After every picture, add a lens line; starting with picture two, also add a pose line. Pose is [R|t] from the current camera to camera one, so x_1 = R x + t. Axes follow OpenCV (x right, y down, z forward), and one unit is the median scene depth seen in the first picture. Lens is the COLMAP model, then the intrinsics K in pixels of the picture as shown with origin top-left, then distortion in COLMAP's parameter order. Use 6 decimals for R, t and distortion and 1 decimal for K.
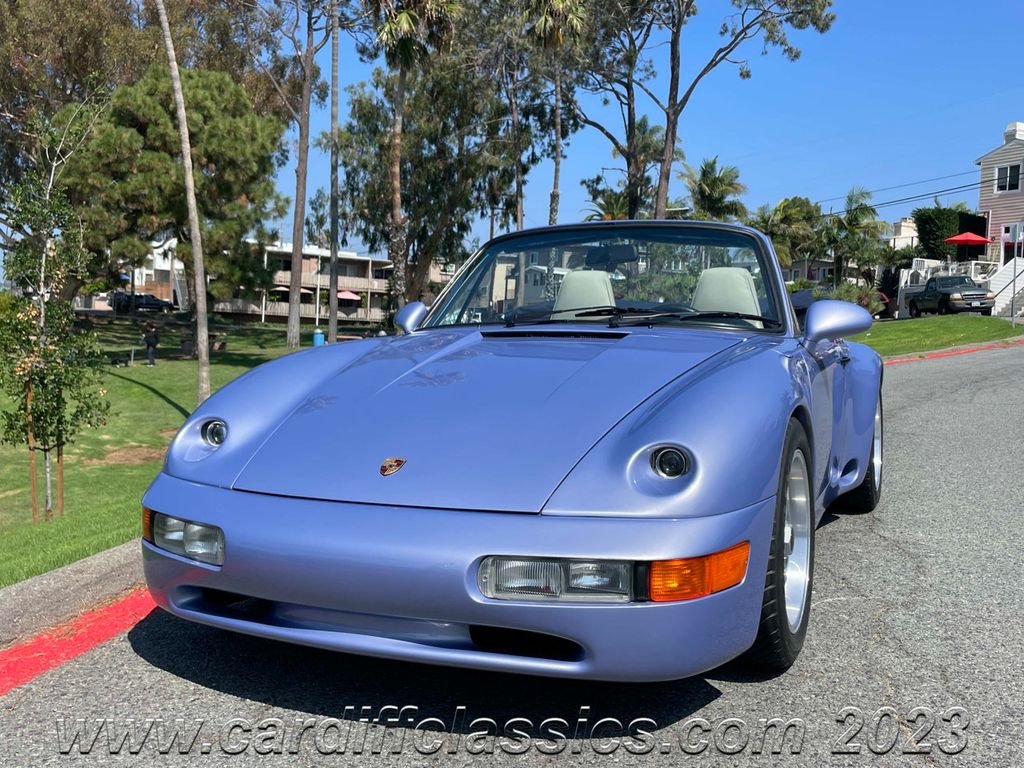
lens RADIAL K [[1067.7, 0, 512.7], [0, 1067.7, 382.6], [0, 0, 1]] dist [0.055159, 0.000000]
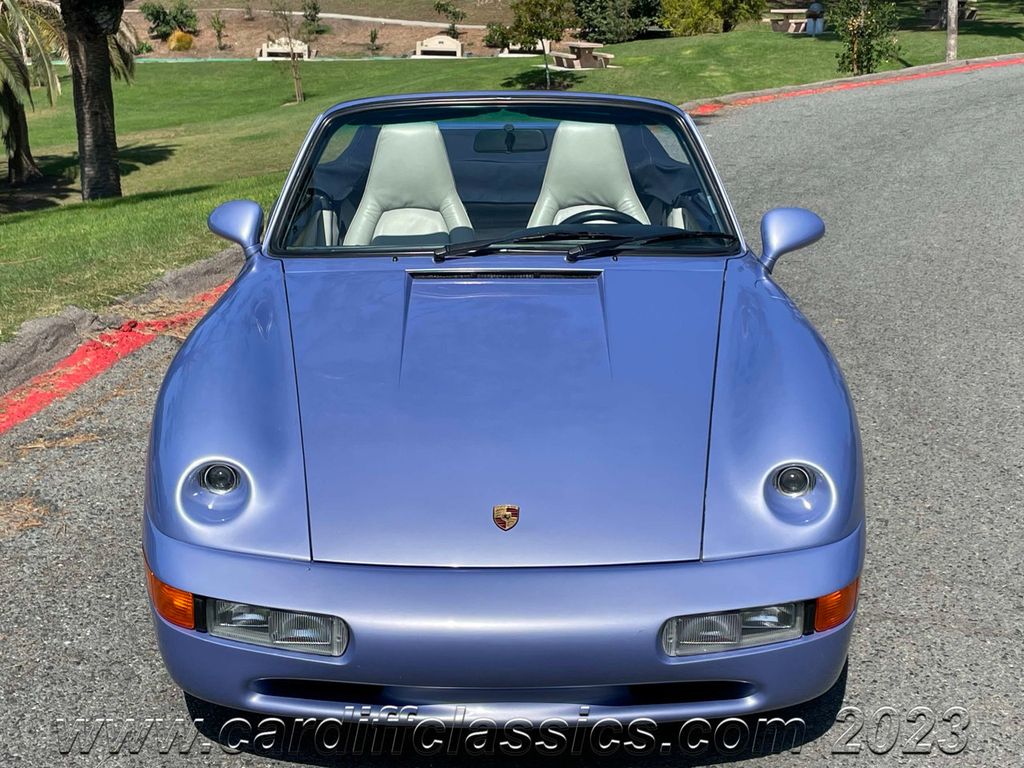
lens RADIAL K [[1553.3, 0, 518.2], [0, 1553.3, 401.4], [0, 0, 1]] dist [0.082471, 0.000000]
pose [[0.858582, 0.100035, -0.502822, 0.102375], [0.004467, 0.979282, 0.202453, 0.016665], [0.512657, -0.176069, 0.840347, -0.376817]]
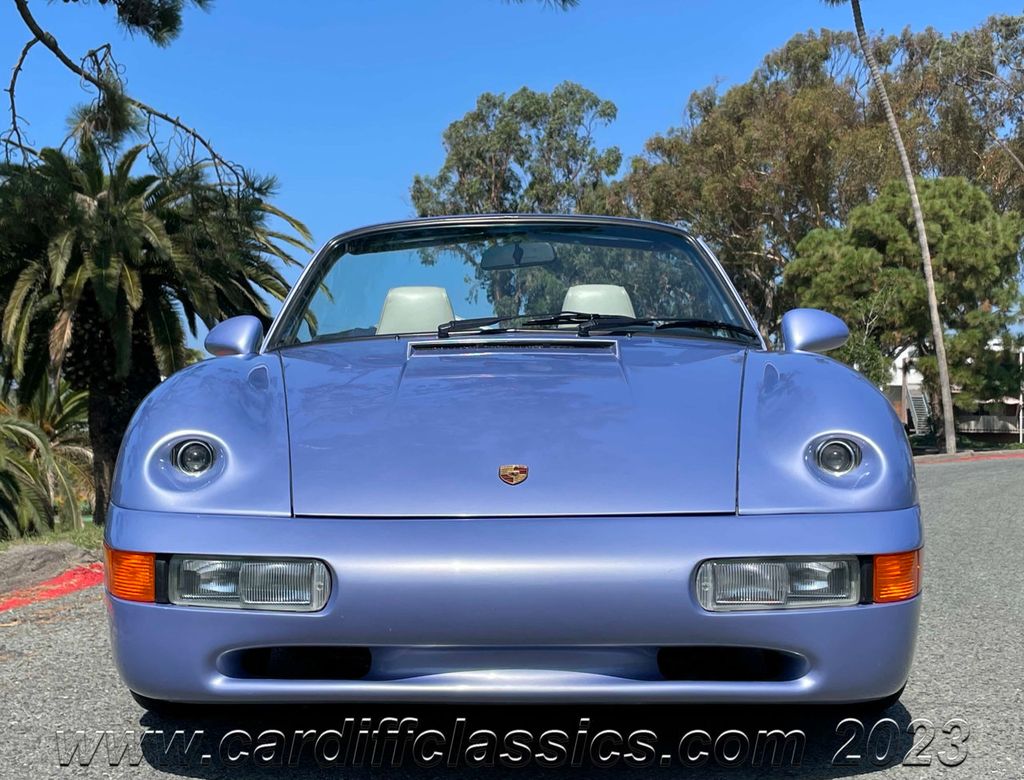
lens RADIAL K [[1544.8, 0, 504.4], [0, 1544.8, 396.0], [0, 0, 1]] dist [0.070097, 0.000000]
pose [[0.849683, -0.063415, -0.523466, 0.099126], [0.012471, 0.994881, -0.100281, 0.040827], [0.527146, 0.078679, 0.846124, -0.371329]]
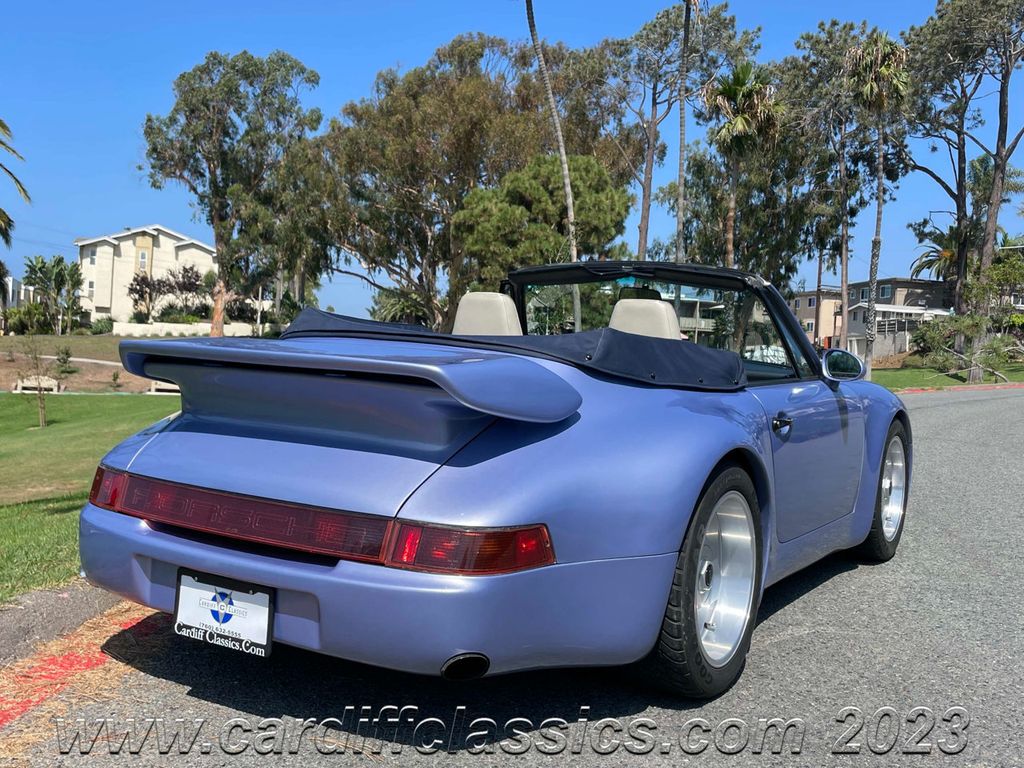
lens RADIAL K [[1108.3, 0, 498.5], [0, 1108.3, 392.4], [0, 0, 1]] dist [0.050590, 0.000000]
pose [[0.953648, 0.013790, -0.300608, 0.019845], [-0.022296, 0.999442, -0.024881, 0.018219], [0.300097, 0.030430, 0.953423, -0.241123]]
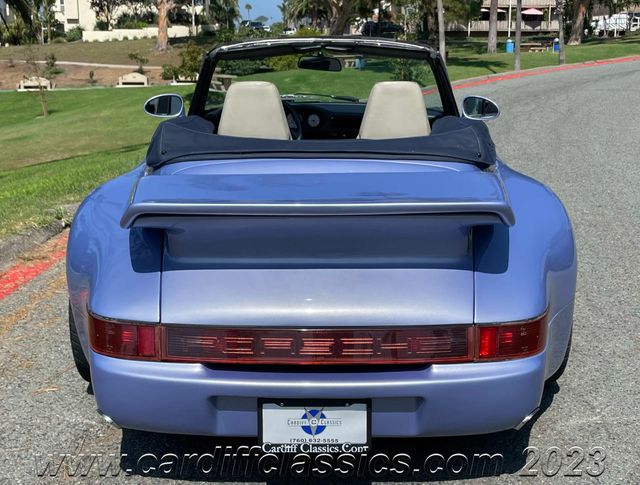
lens RADIAL K [[900.6, 0, 326.6], [0, 900.6, 239.3], [0, 0, 1]] dist [0.065995, 0.000000]
pose [[0.929092, 0.027700, -0.368810, 0.060261], [0.033491, 0.986794, 0.158483, 0.018273], [0.368329, -0.159597, 0.915894, -0.323766]]
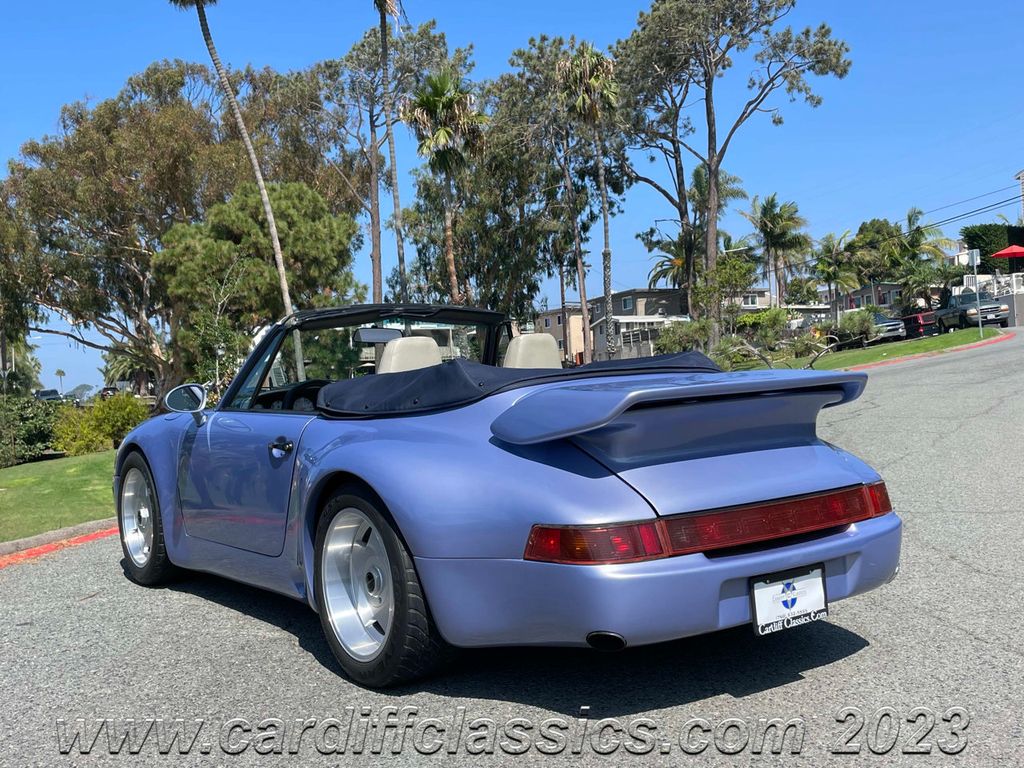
lens RADIAL K [[1126.1, 0, 519.6], [0, 1126.1, 386.6], [0, 0, 1]] dist [0.077169, 0.000000]
pose [[0.992048, -0.096941, -0.080270, 0.036939], [0.092836, 0.994249, -0.053398, 0.013494], [0.084985, 0.045521, 0.995342, -0.166921]]
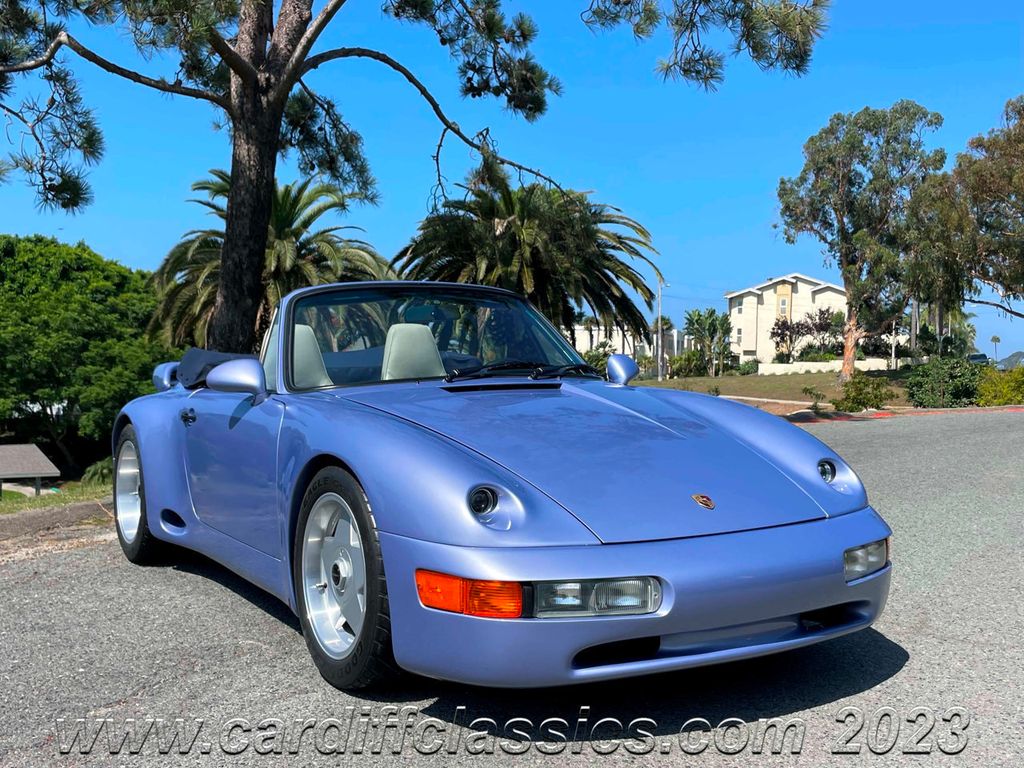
lens RADIAL K [[1108.3, 0, 504.5], [0, 1108.3, 379.4], [0, 0, 1]] dist [0.050590, 0.000000]
pose [[0.639268, -0.036145, -0.768134, 0.150789], [-0.016773, 0.998002, -0.060920, 0.035338], [0.768801, 0.051829, 0.637385, -0.363389]]
